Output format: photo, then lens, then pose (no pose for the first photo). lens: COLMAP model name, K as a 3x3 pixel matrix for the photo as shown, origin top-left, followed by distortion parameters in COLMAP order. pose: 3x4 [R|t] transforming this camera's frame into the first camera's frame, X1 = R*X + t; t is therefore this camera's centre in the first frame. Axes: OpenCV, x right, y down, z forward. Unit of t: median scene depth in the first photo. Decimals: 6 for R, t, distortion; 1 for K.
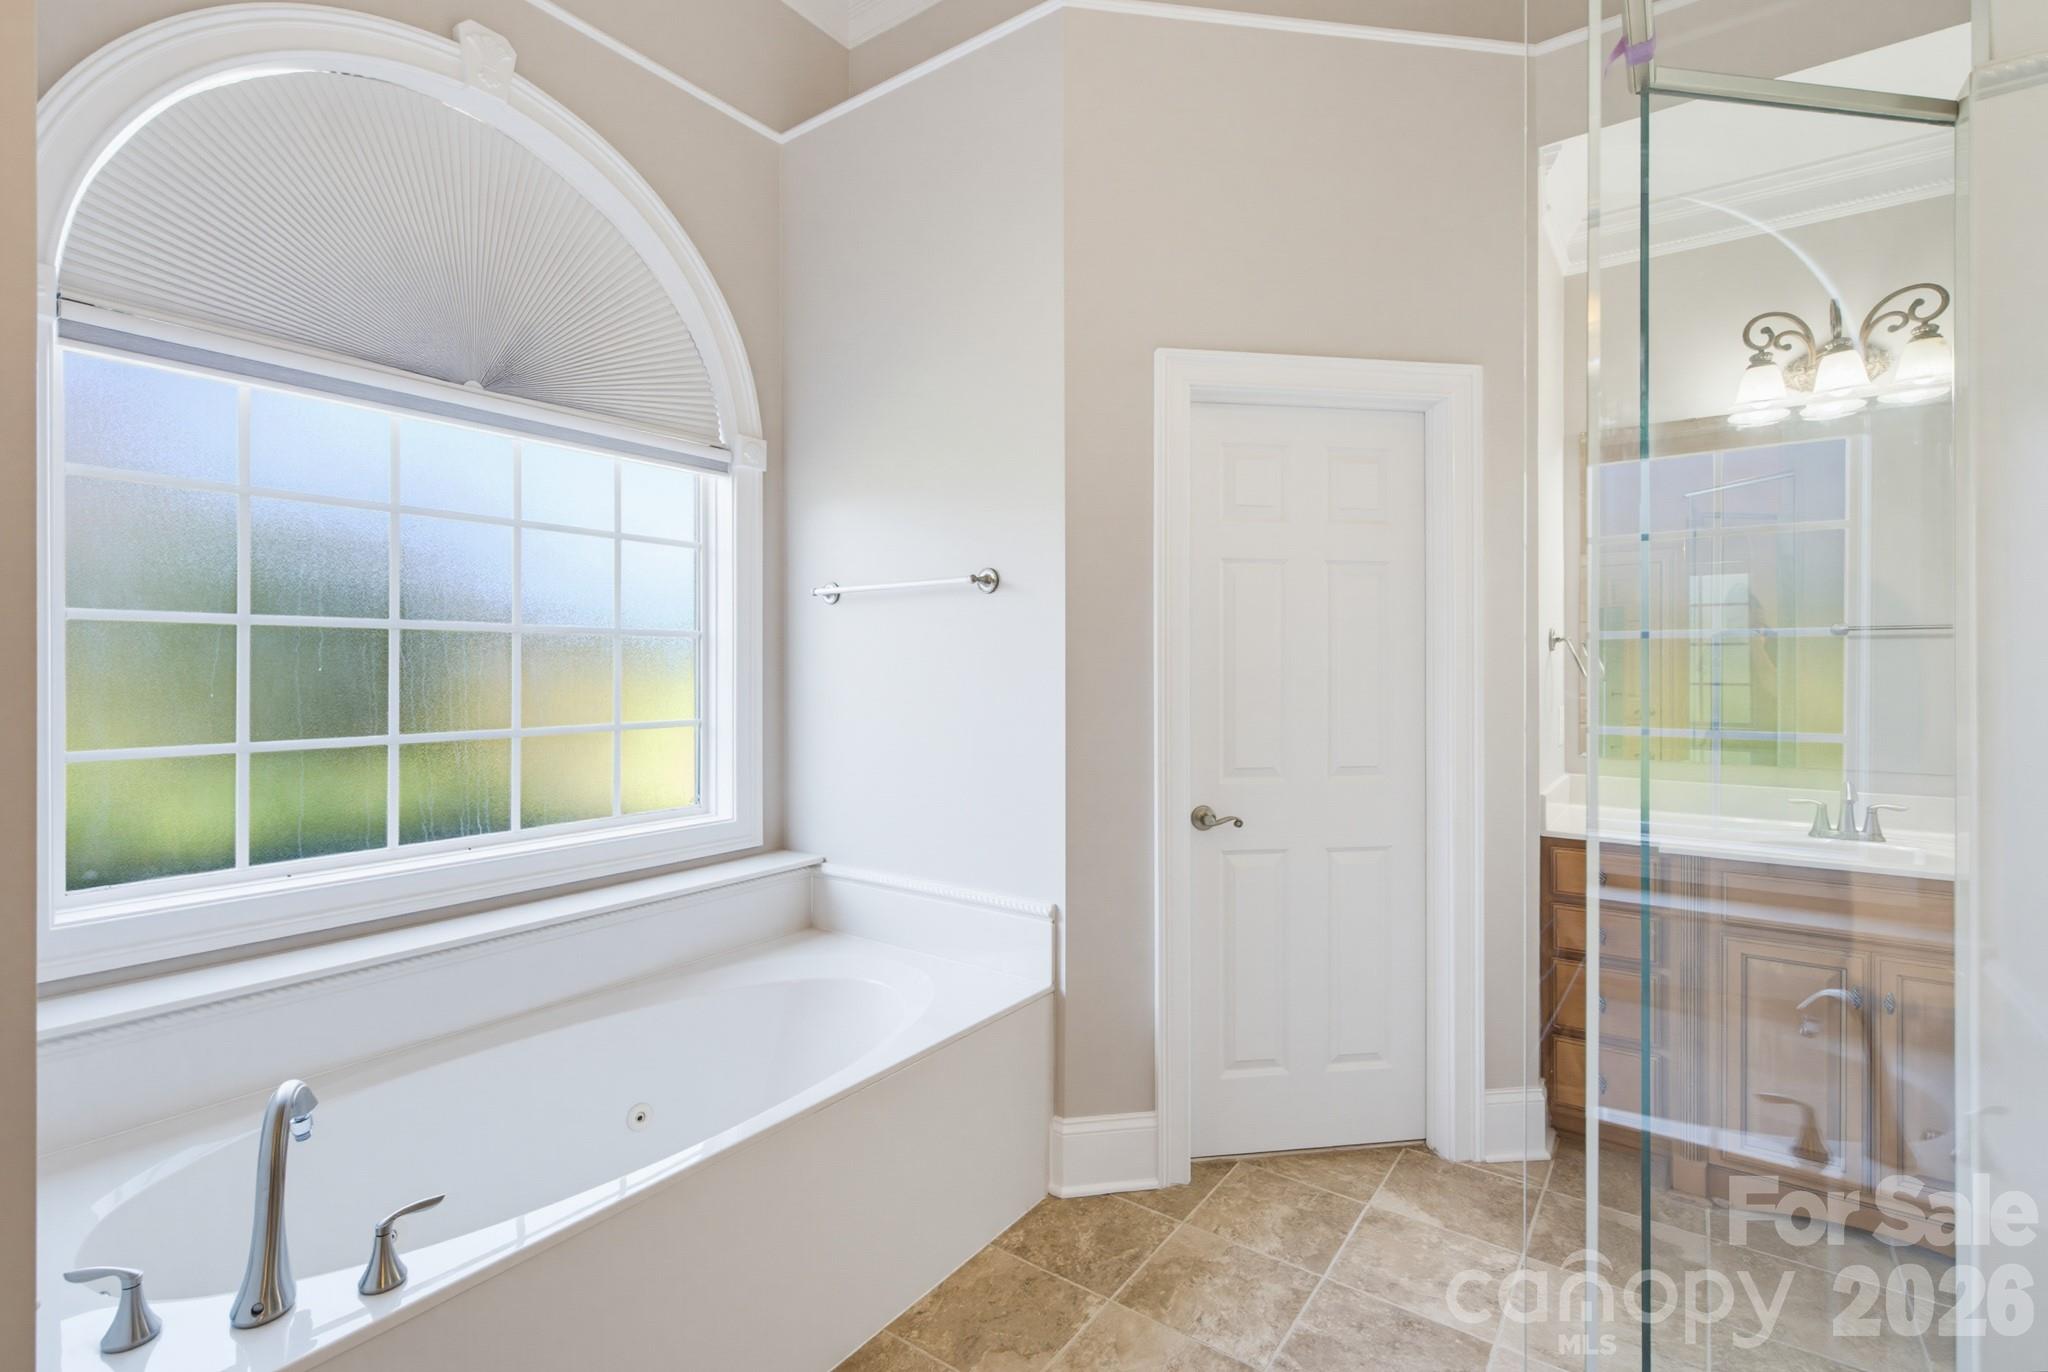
lens RADIAL K [[933.5, 0, 1039.9], [0, 933.5, 665.2], [0, 0, 1]] dist [0.004119, -0.002268]
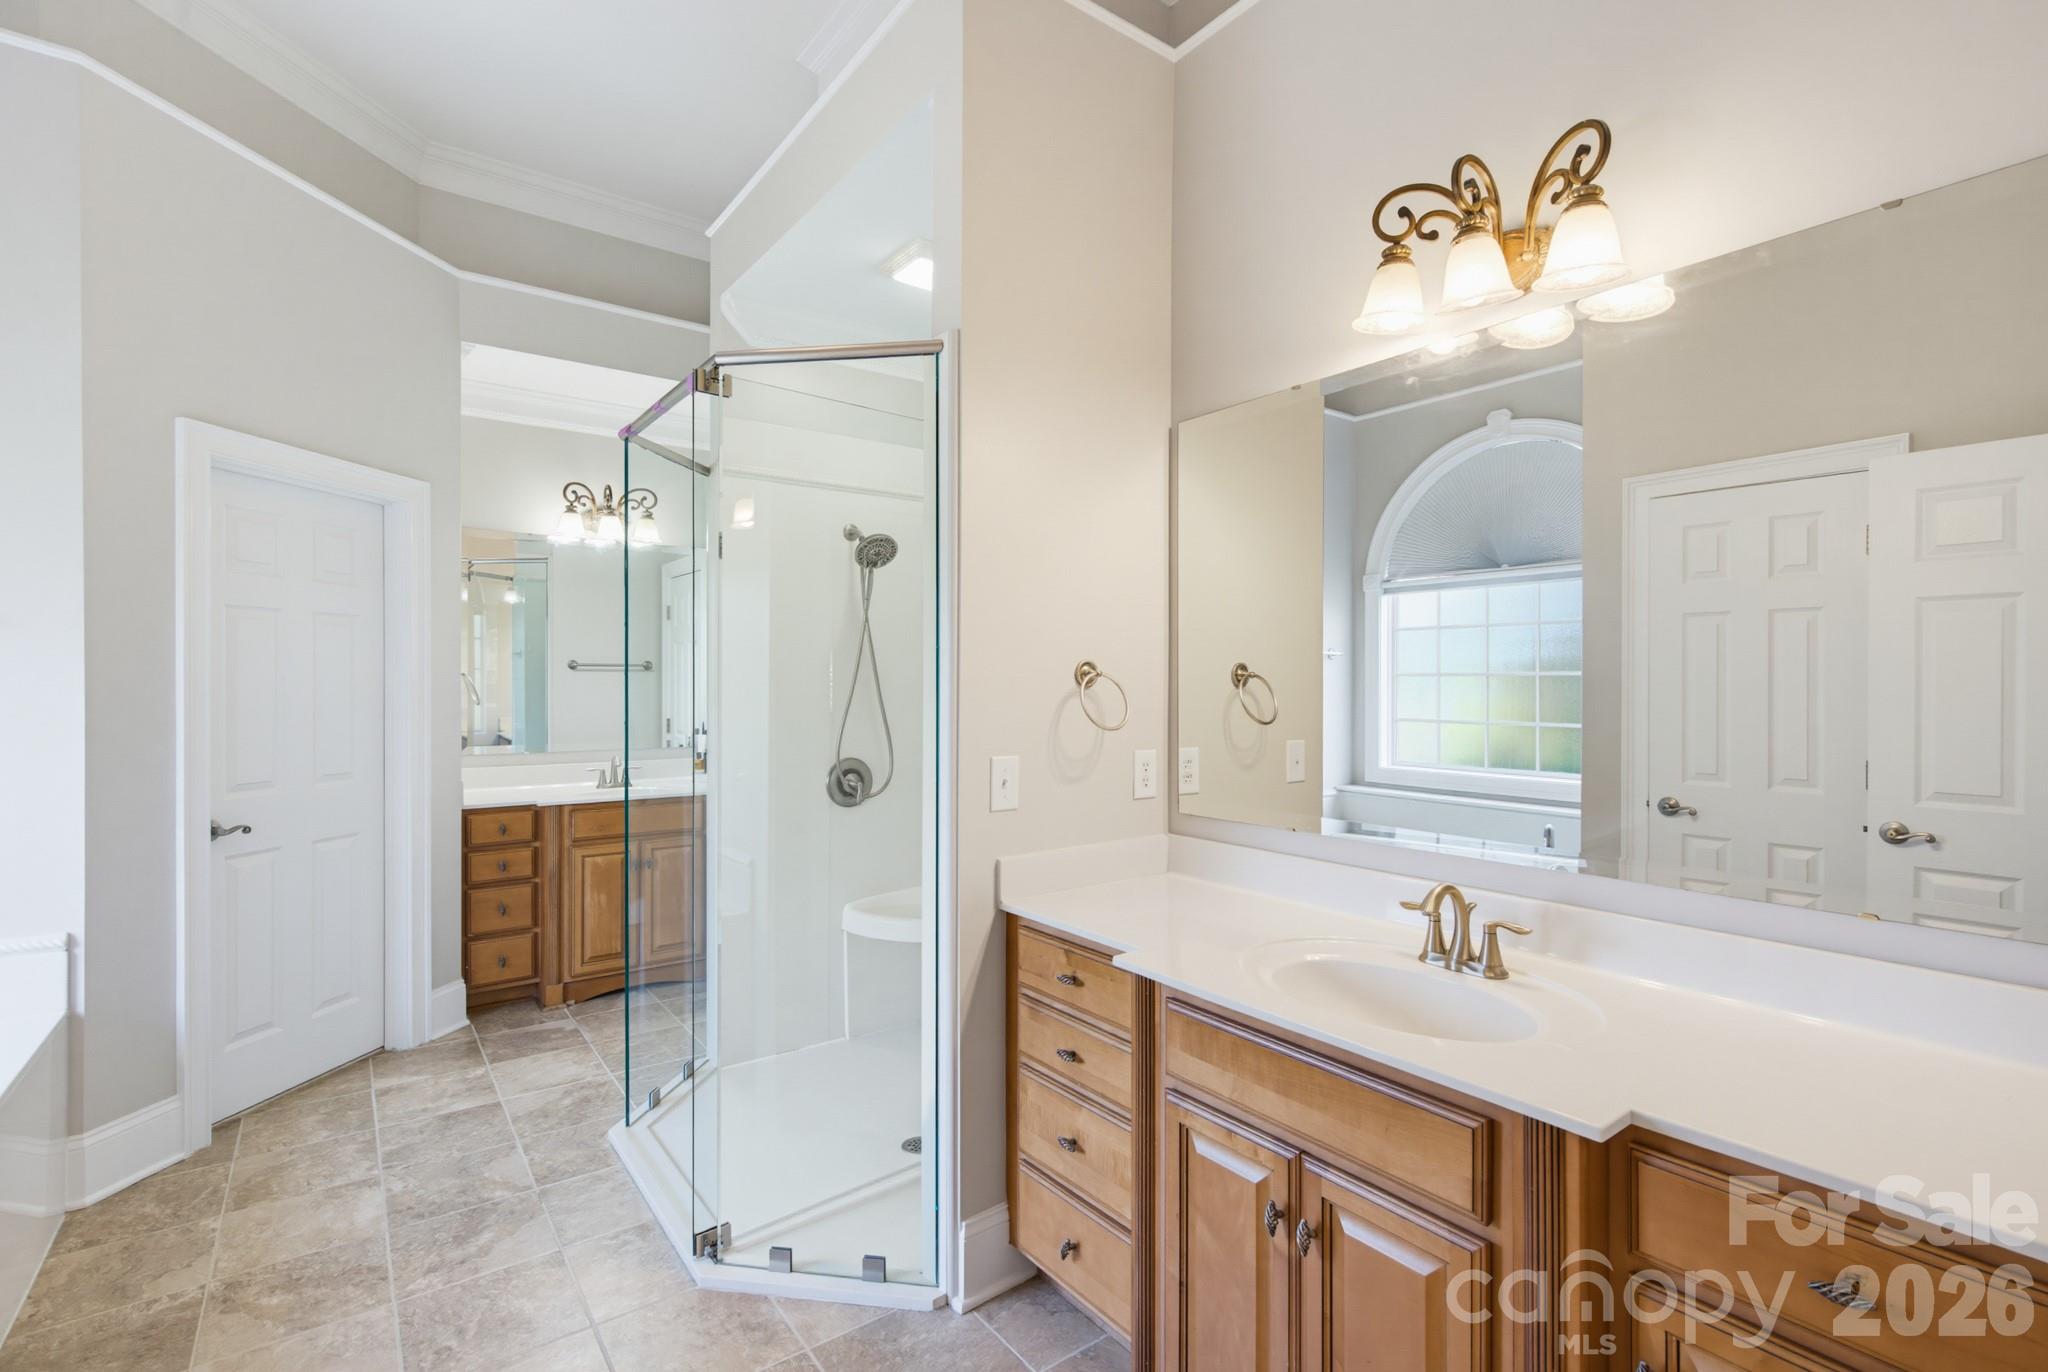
lens RADIAL K [[933.5, 0, 1031.5], [0, 933.5, 681.8], [0, 0, 1]] dist [0.004119, -0.002268]
pose [[0.300599, -0.002279, 0.953748, -0.635052], [-0.001770, 0.999994, 0.002948, -0.025333], [-0.953749, -0.002574, 0.300593, -0.317015]]
